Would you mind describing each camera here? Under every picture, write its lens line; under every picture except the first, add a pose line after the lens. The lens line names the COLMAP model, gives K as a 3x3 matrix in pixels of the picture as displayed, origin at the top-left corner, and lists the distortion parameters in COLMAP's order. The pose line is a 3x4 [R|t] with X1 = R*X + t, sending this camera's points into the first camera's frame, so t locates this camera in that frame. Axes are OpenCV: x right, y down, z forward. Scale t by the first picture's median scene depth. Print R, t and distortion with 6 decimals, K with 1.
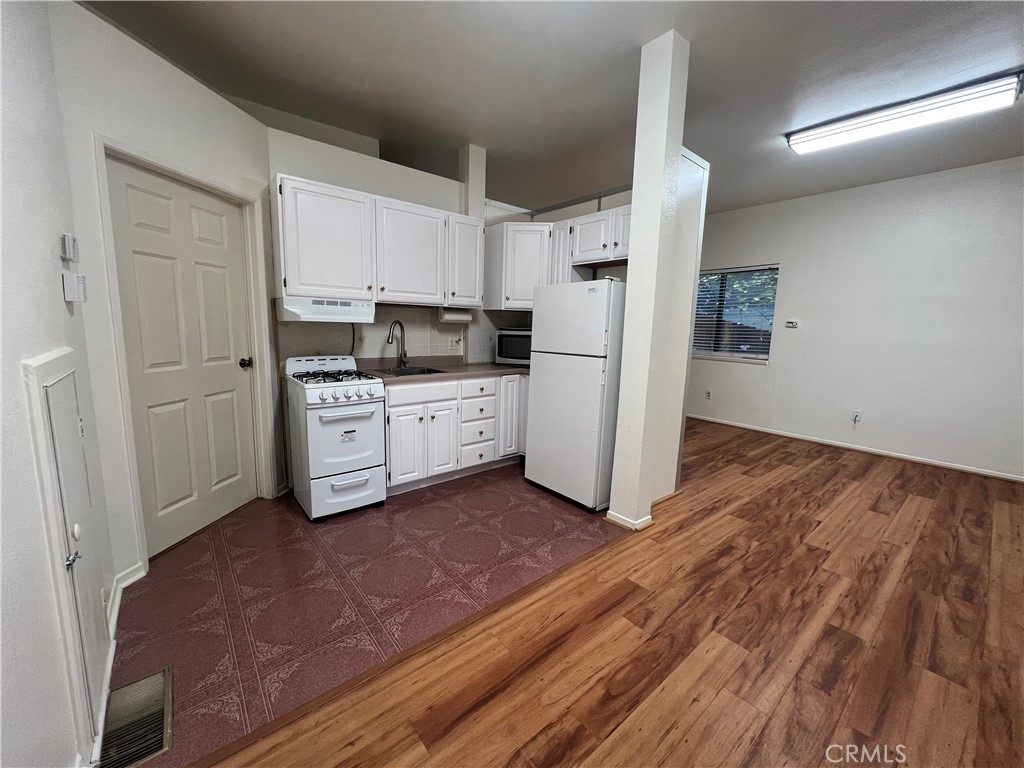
lens RADIAL K [[406.6, 0, 506.7], [0, 406.6, 382.7], [0, 0, 1]] dist [-0.001362, -0.000311]
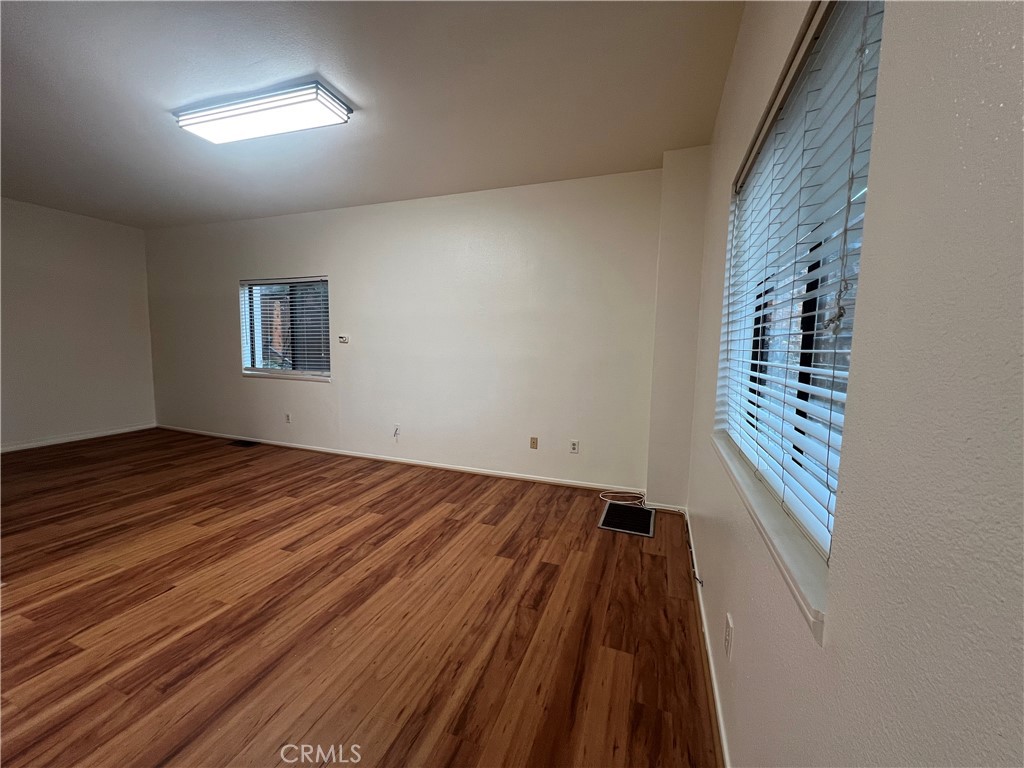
lens RADIAL K [[406.6, 0, 509.1], [0, 406.6, 384.9], [0, 0, 1]] dist [-0.001362, -0.000311]
pose [[0.861169, -0.060379, 0.504721, 0.886528], [0.073954, 0.997238, -0.006884, -0.000832], [-0.502911, 0.043254, 0.863255, -0.034742]]
